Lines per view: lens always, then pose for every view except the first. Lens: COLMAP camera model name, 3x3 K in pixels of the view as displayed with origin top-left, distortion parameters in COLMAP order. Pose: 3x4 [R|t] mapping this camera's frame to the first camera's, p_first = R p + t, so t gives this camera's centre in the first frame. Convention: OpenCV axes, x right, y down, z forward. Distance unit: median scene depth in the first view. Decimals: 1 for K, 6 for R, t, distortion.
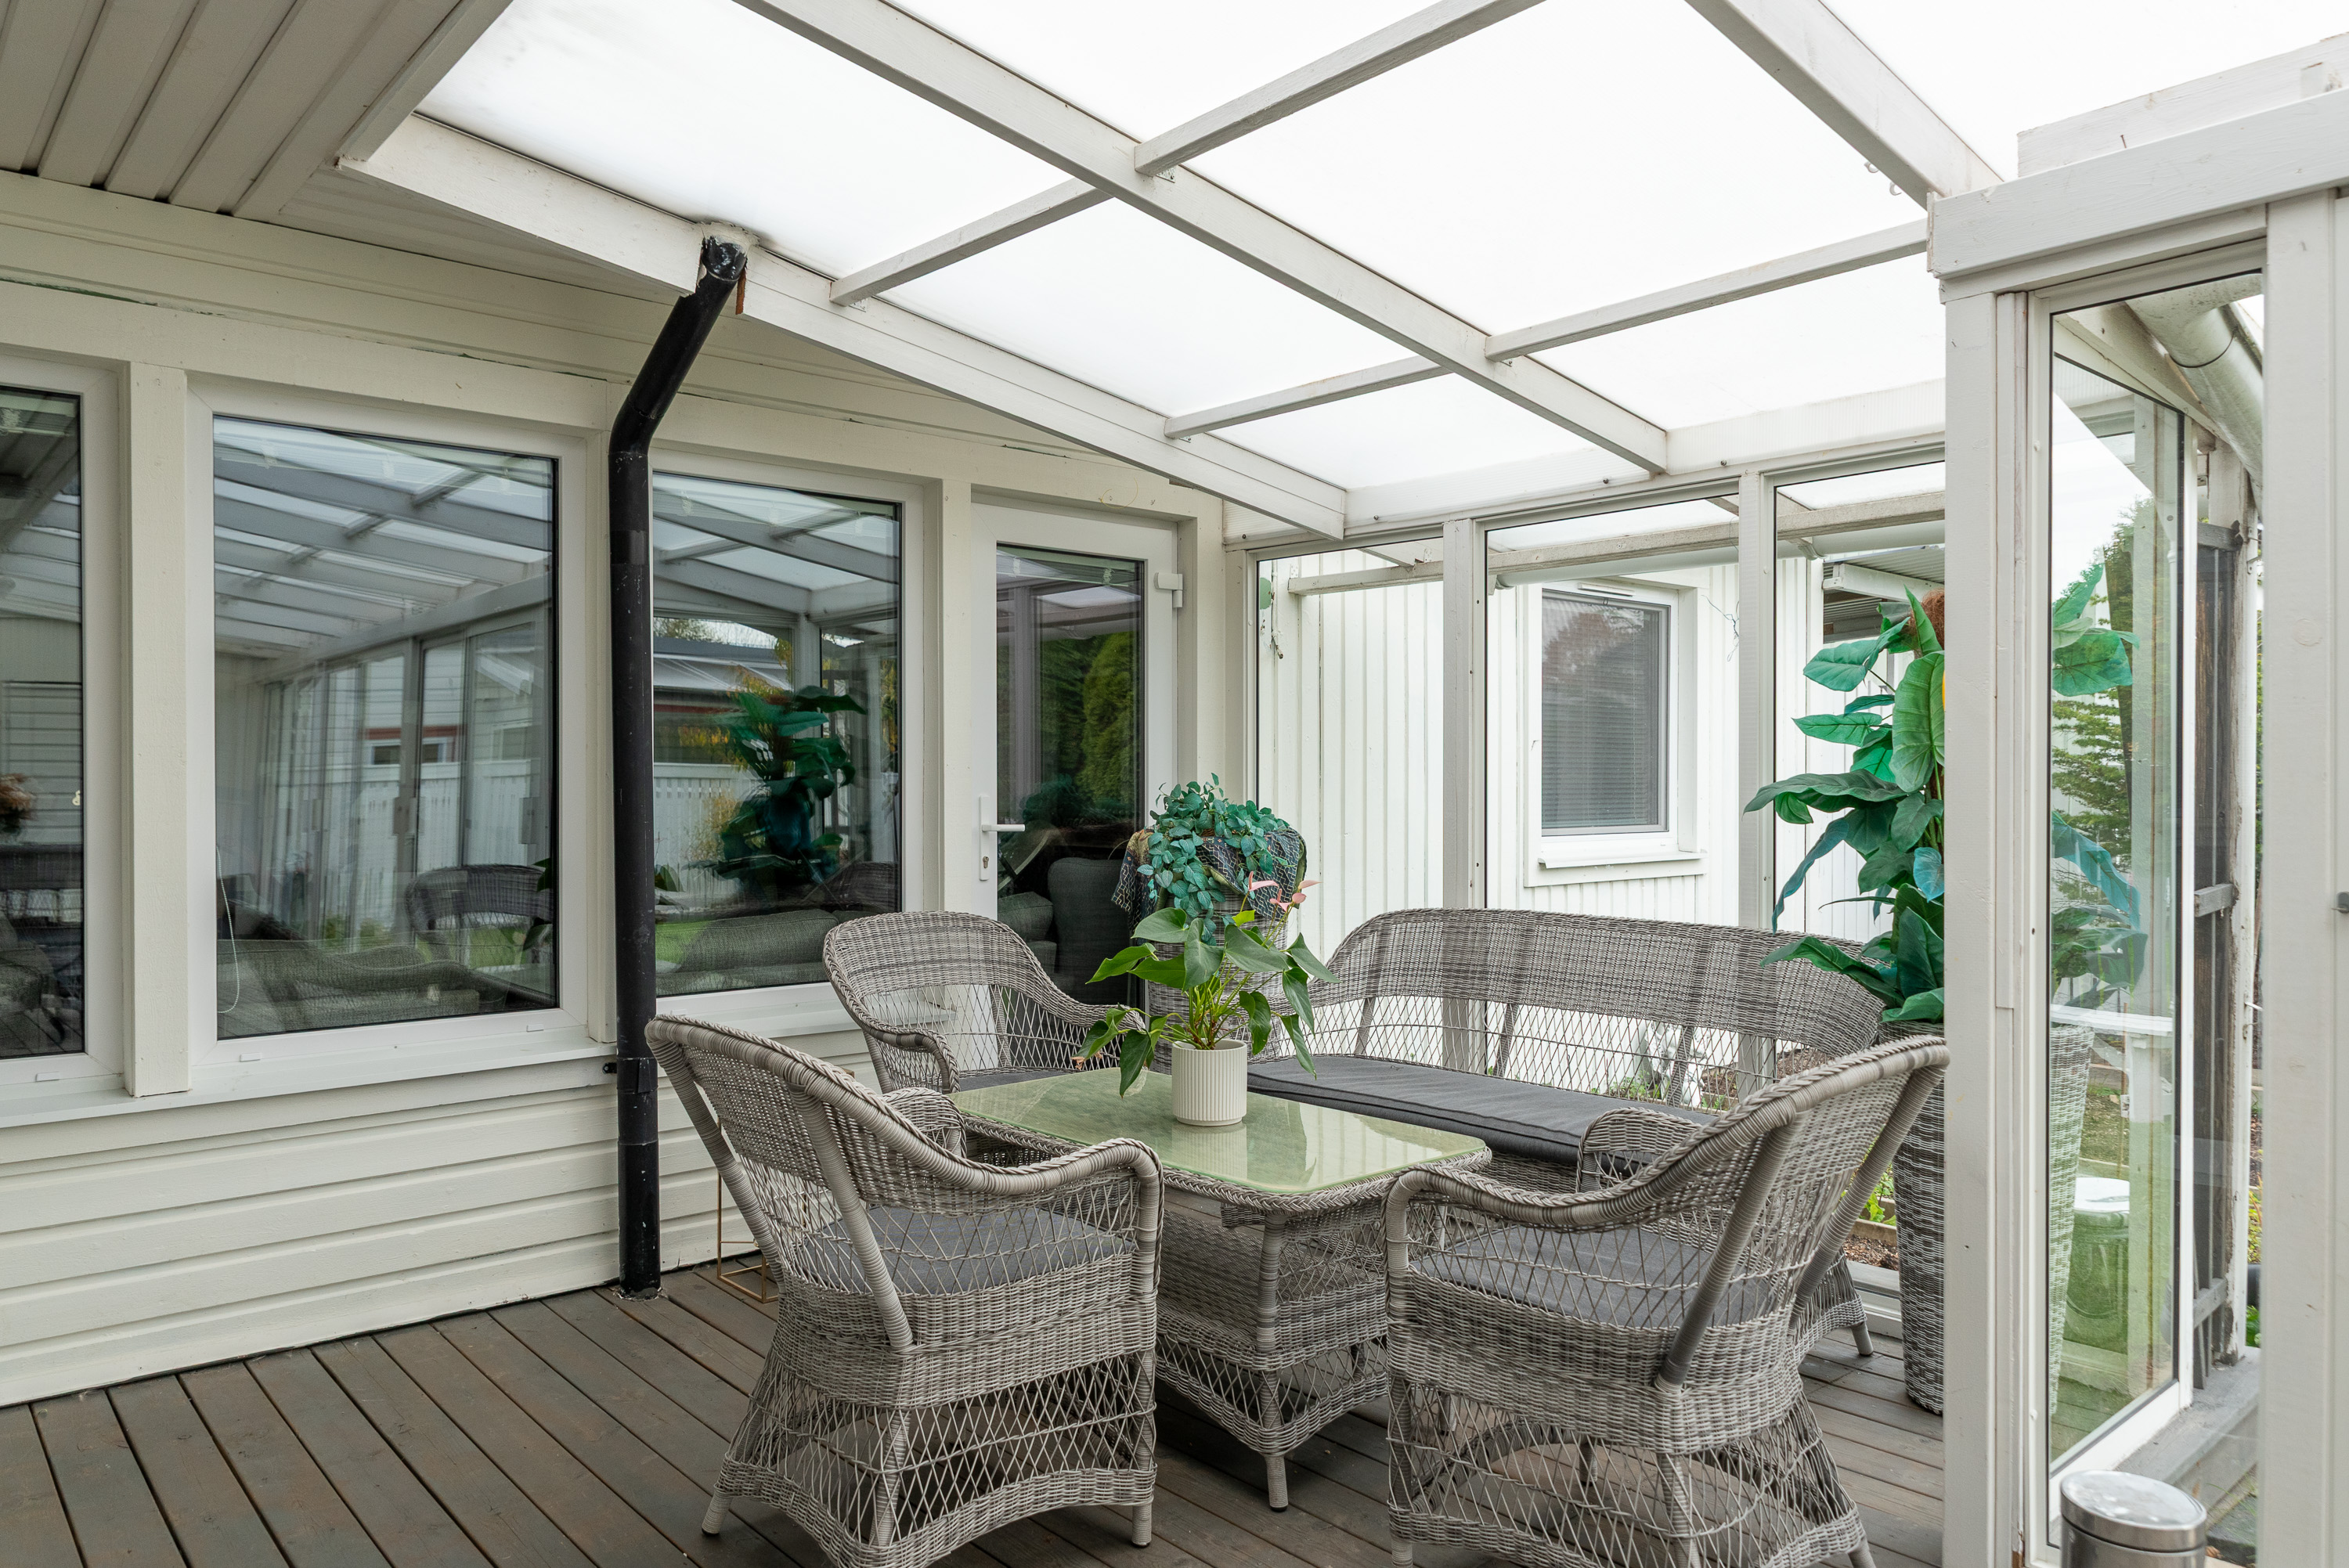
lens RADIAL K [[1562.2, 0, 1174.5], [0, 1562.2, 784.0], [0, 0, 1]] dist [0.010314, 0.001556]
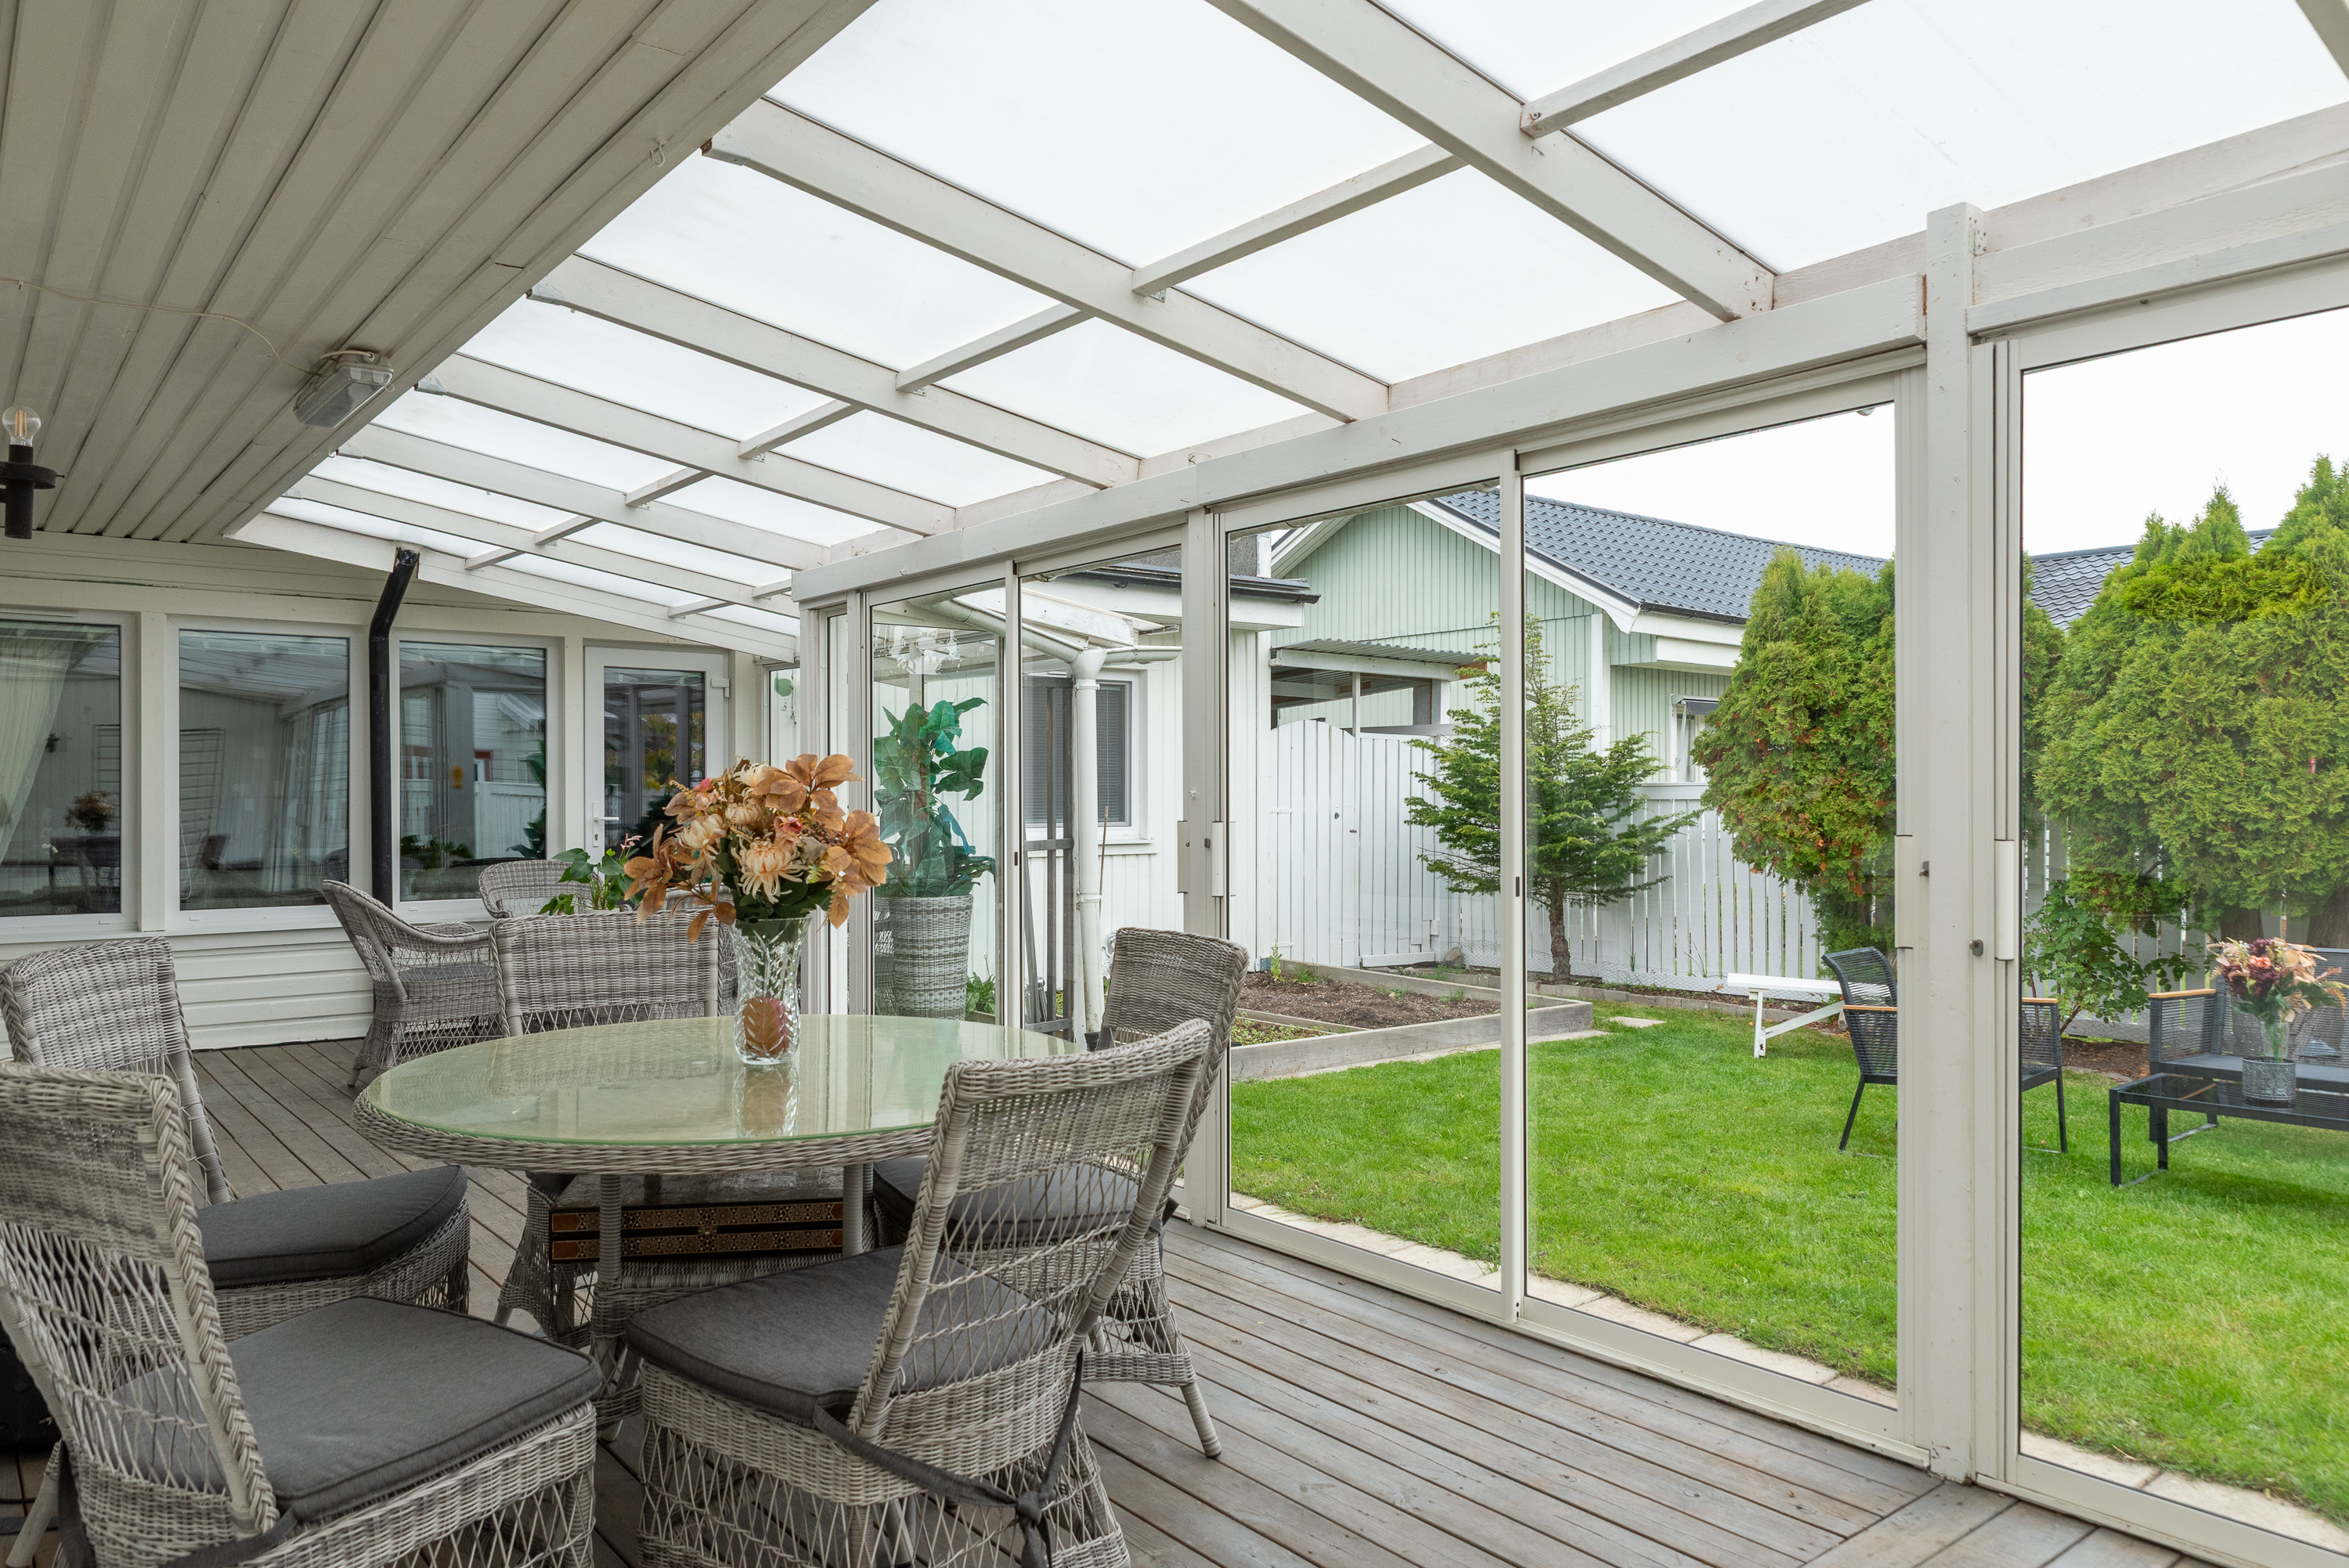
lens RADIAL K [[1562.2, 0, 1174.5], [0, 1562.2, 784.0], [0, 0, 1]] dist [0.010314, 0.001556]
pose [[0.999193, 0.001540, -0.040143, 0.826148], [-0.001785, 0.999980, -0.006053, -0.004036], [0.040133, 0.006120, 0.999176, -1.085661]]
